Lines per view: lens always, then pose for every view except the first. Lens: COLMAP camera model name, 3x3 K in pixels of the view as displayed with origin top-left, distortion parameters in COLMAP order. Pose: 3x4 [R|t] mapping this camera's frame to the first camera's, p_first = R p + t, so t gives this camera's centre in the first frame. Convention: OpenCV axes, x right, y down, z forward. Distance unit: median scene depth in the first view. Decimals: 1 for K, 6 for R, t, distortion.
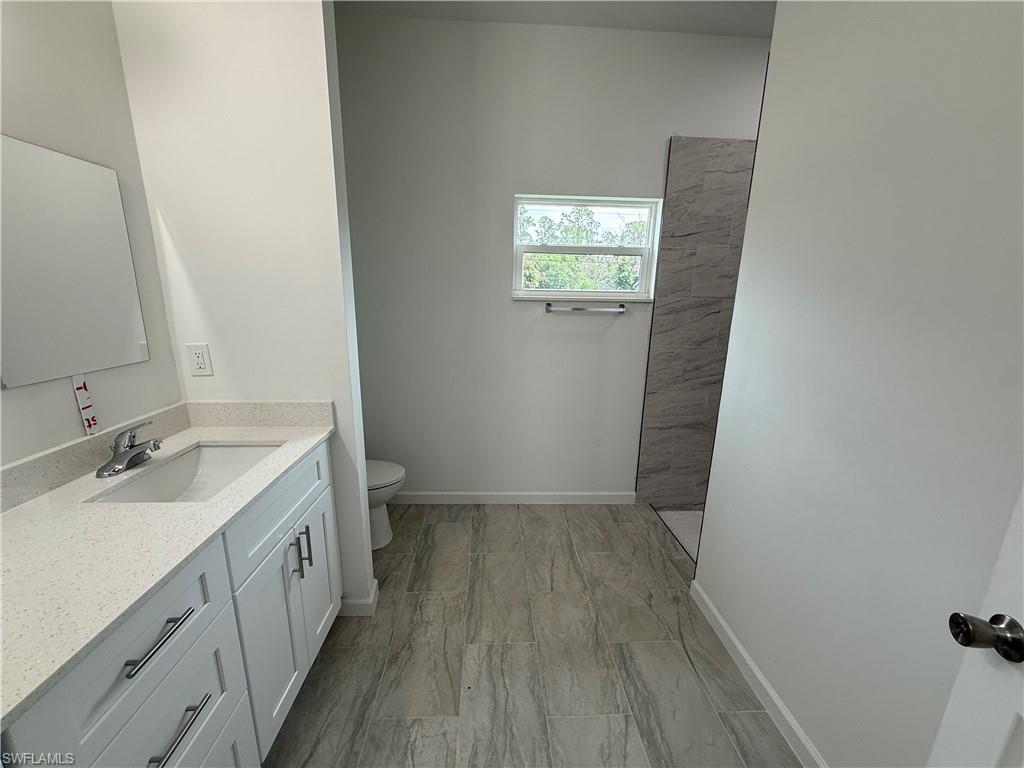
lens RADIAL K [[406.8, 0, 507.1], [0, 406.8, 388.4], [0, 0, 1]] dist [-0.001175, 0.000647]
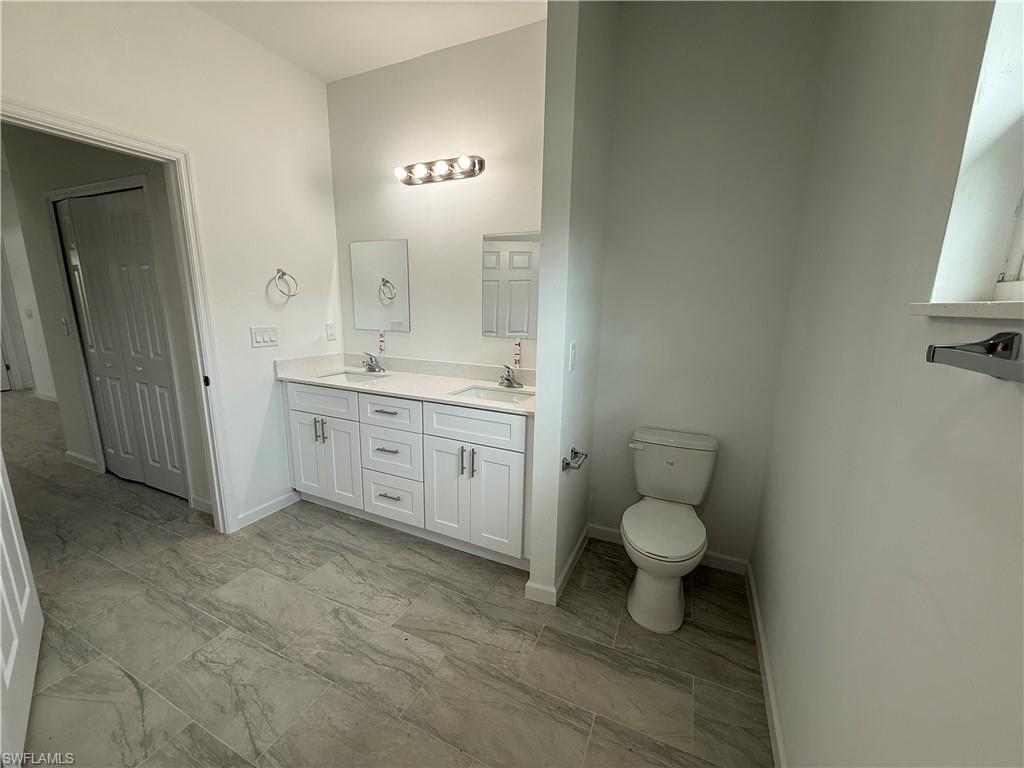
lens RADIAL K [[406.8, 0, 508.6], [0, 406.8, 383.4], [0, 0, 1]] dist [-0.001175, 0.000647]
pose [[-0.459031, 0.146036, -0.876335, 0.616849], [-0.235554, 0.931089, 0.278546, -0.283963], [0.856624, 0.334286, -0.393000, 1.359108]]
